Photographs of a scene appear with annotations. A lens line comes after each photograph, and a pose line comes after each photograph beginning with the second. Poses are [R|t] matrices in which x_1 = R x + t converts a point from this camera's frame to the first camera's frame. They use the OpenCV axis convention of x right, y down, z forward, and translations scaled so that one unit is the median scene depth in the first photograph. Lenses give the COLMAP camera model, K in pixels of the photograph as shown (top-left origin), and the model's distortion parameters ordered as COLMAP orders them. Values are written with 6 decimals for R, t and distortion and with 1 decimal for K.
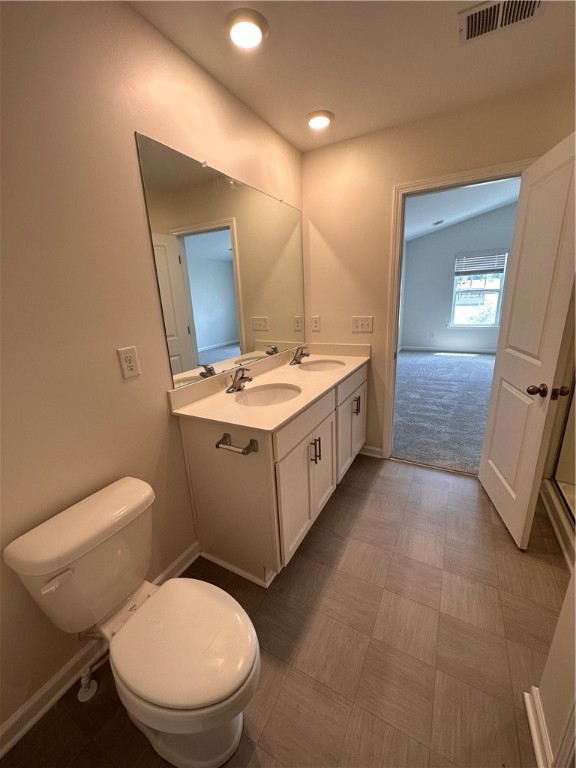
lens RADIAL K [[306.4, 0, 288.3], [0, 306.4, 383.4], [0, 0, 1]] dist [-0.000287, 0.000409]
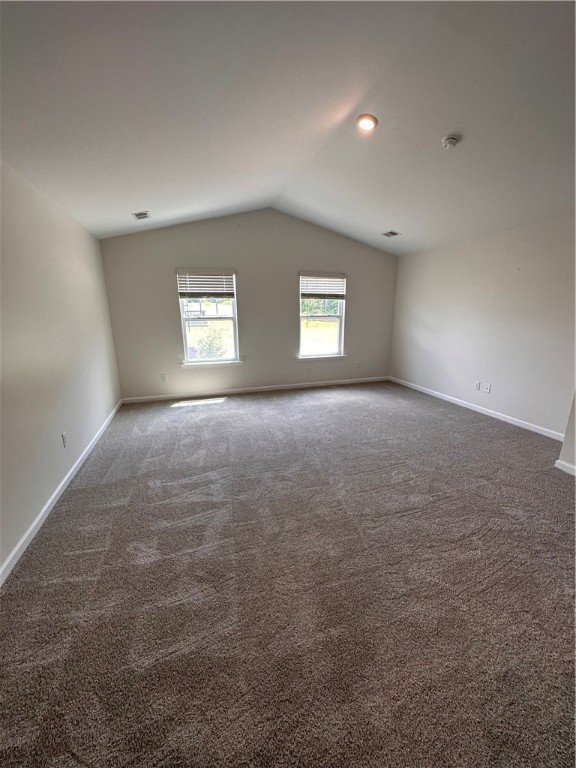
lens RADIAL K [[306.4, 0, 287.7], [0, 306.4, 380.1], [0, 0, 1]] dist [-0.000287, 0.000409]
pose [[0.685937, -0.125840, 0.716697, 0.225957], [0.175920, 0.984394, 0.004473, -0.151023], [-0.706075, 0.123013, 0.697371, 0.436148]]
